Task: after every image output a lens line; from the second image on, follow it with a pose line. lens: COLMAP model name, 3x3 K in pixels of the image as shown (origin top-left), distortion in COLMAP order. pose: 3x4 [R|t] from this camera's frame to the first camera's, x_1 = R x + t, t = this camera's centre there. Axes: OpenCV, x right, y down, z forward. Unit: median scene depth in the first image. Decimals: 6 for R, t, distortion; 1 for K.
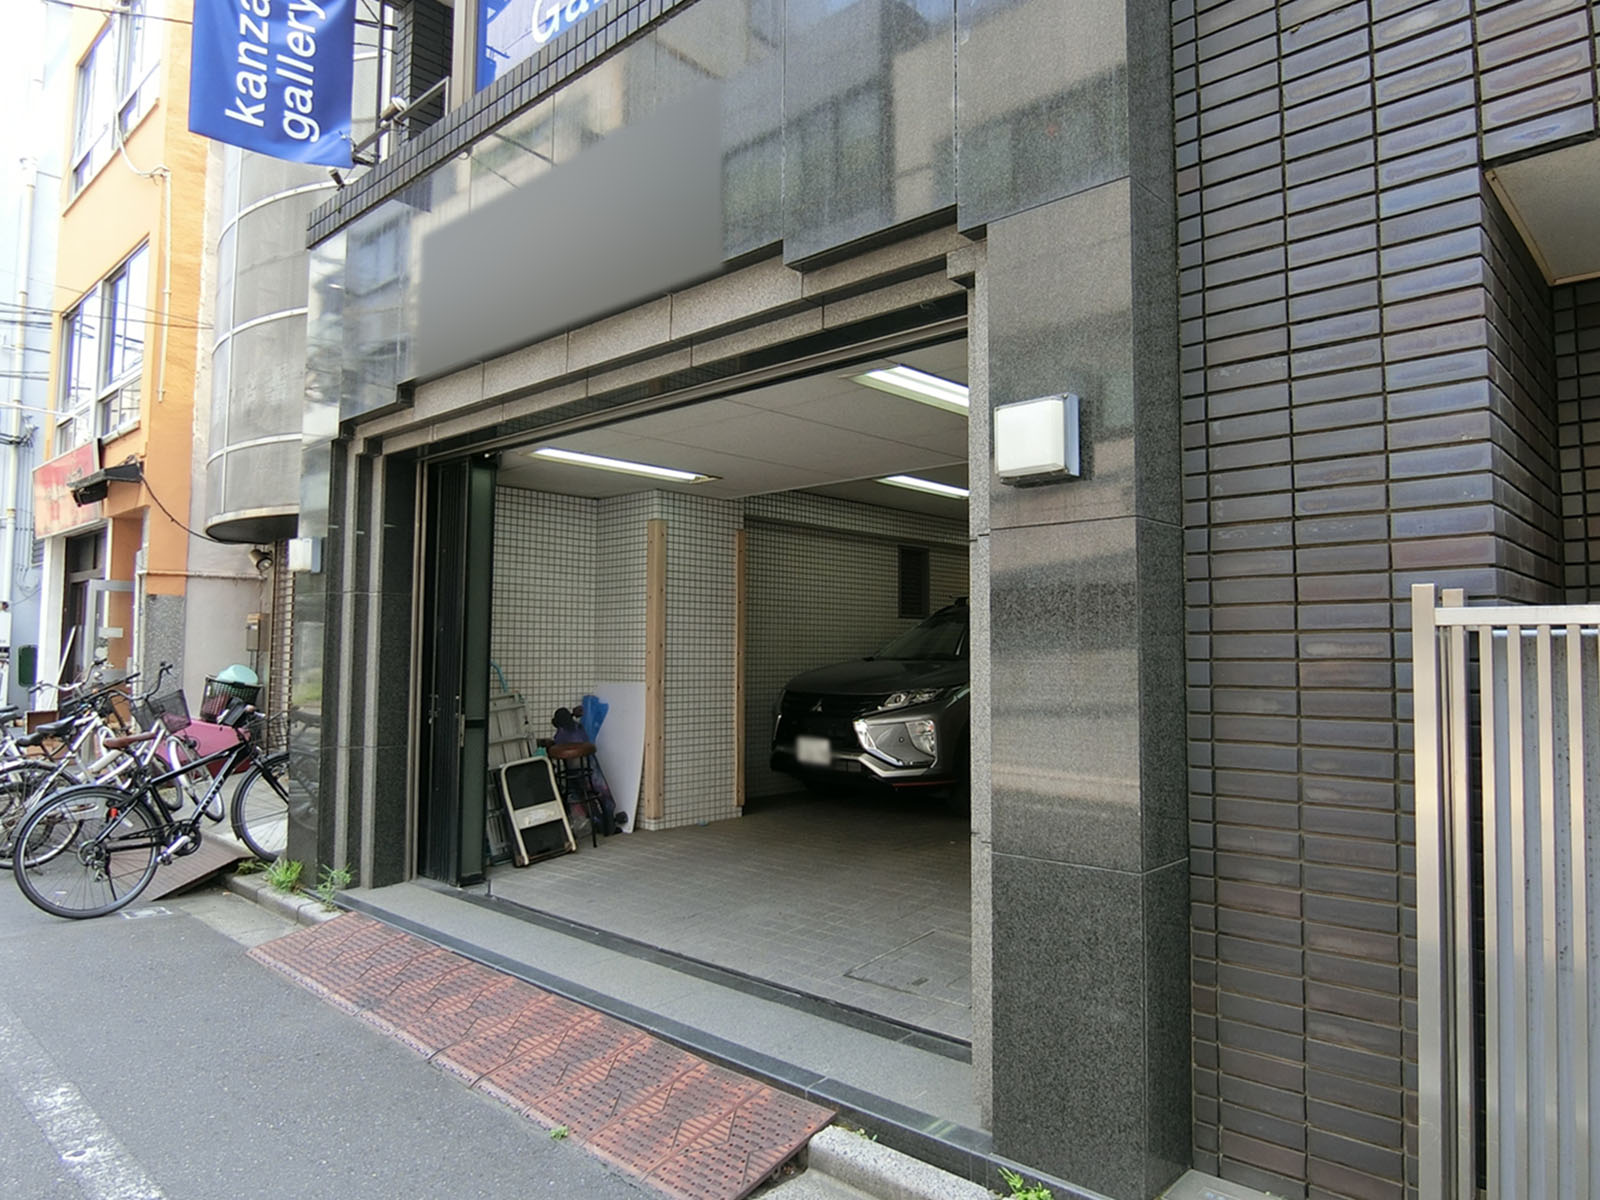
lens RADIAL K [[1027.5, 0, 804.2], [0, 1027.5, 590.9], [0, 0, 1]] dist [-0.011018, -0.000839]
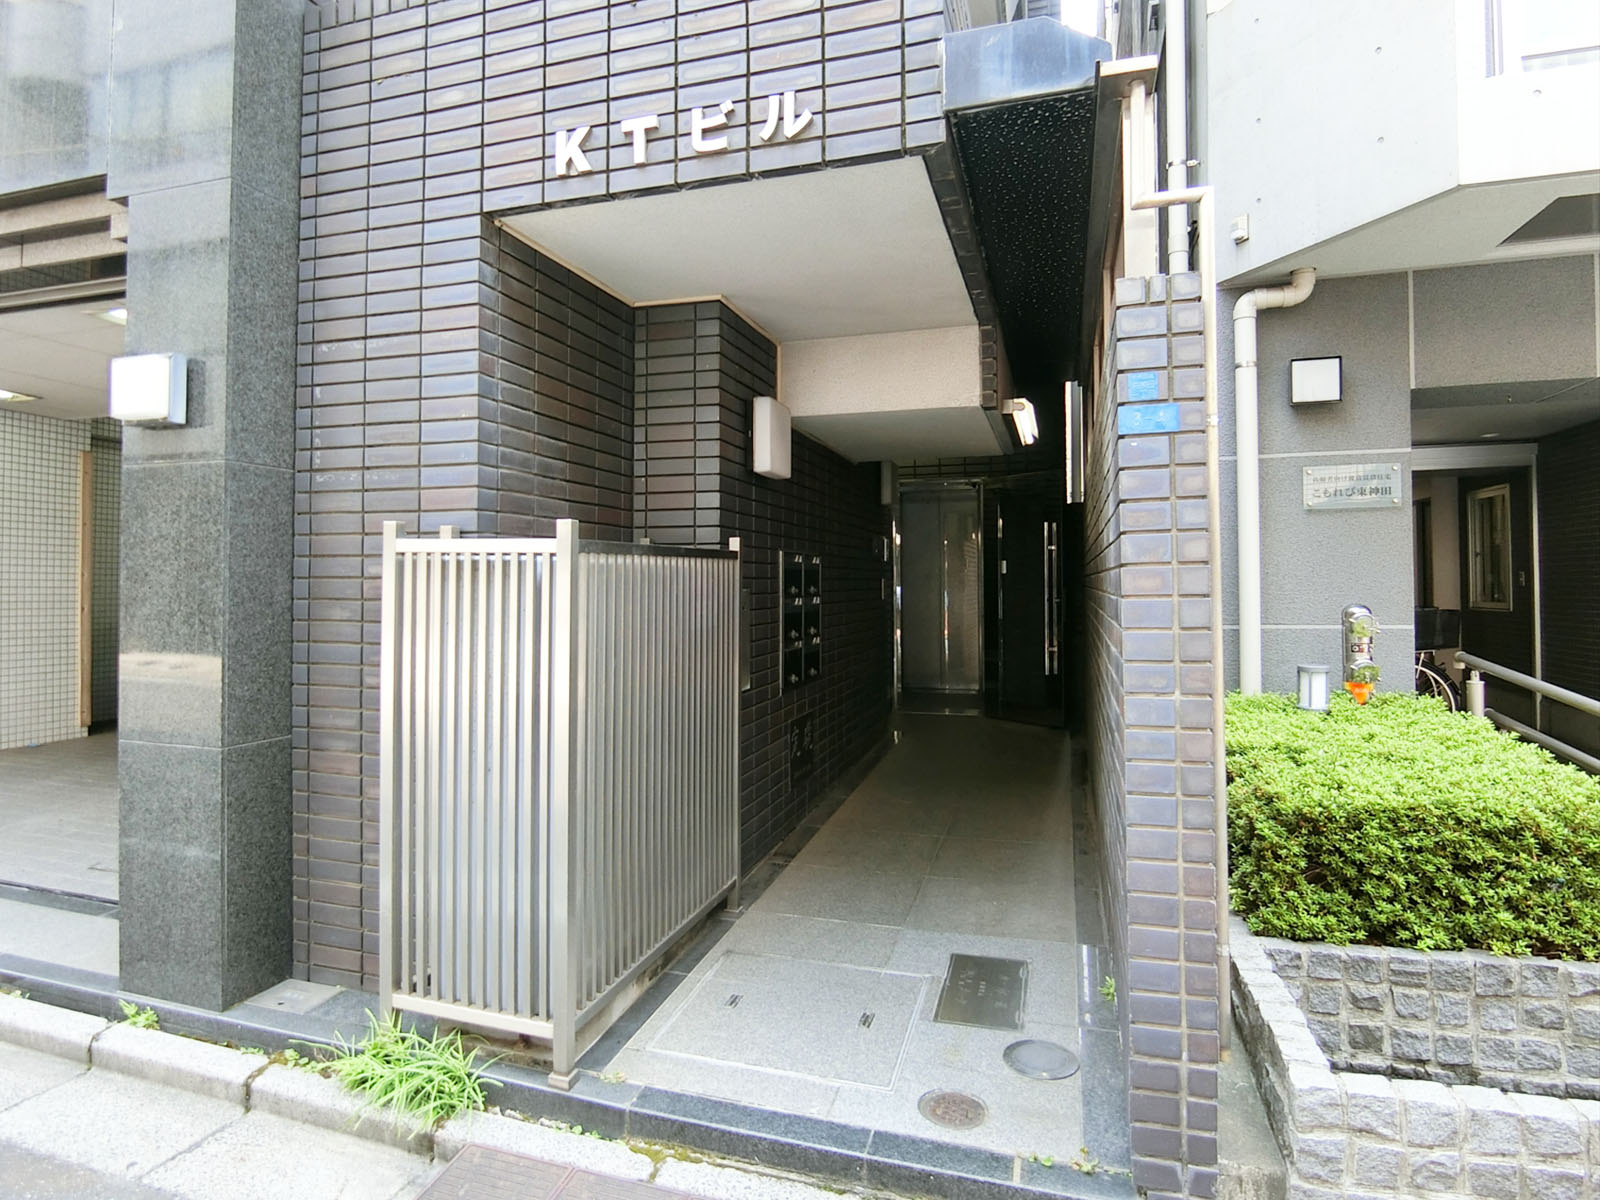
lens RADIAL K [[962.4, 0, 743.0], [0, 962.4, 566.0], [0, 0, 1]] dist [-0.015956, -0.007901]
pose [[0.916657, 0.013181, 0.399458, 0.413658], [-0.030889, 0.998803, 0.037924, -0.007915], [-0.398480, -0.047102, 0.915967, -0.284176]]
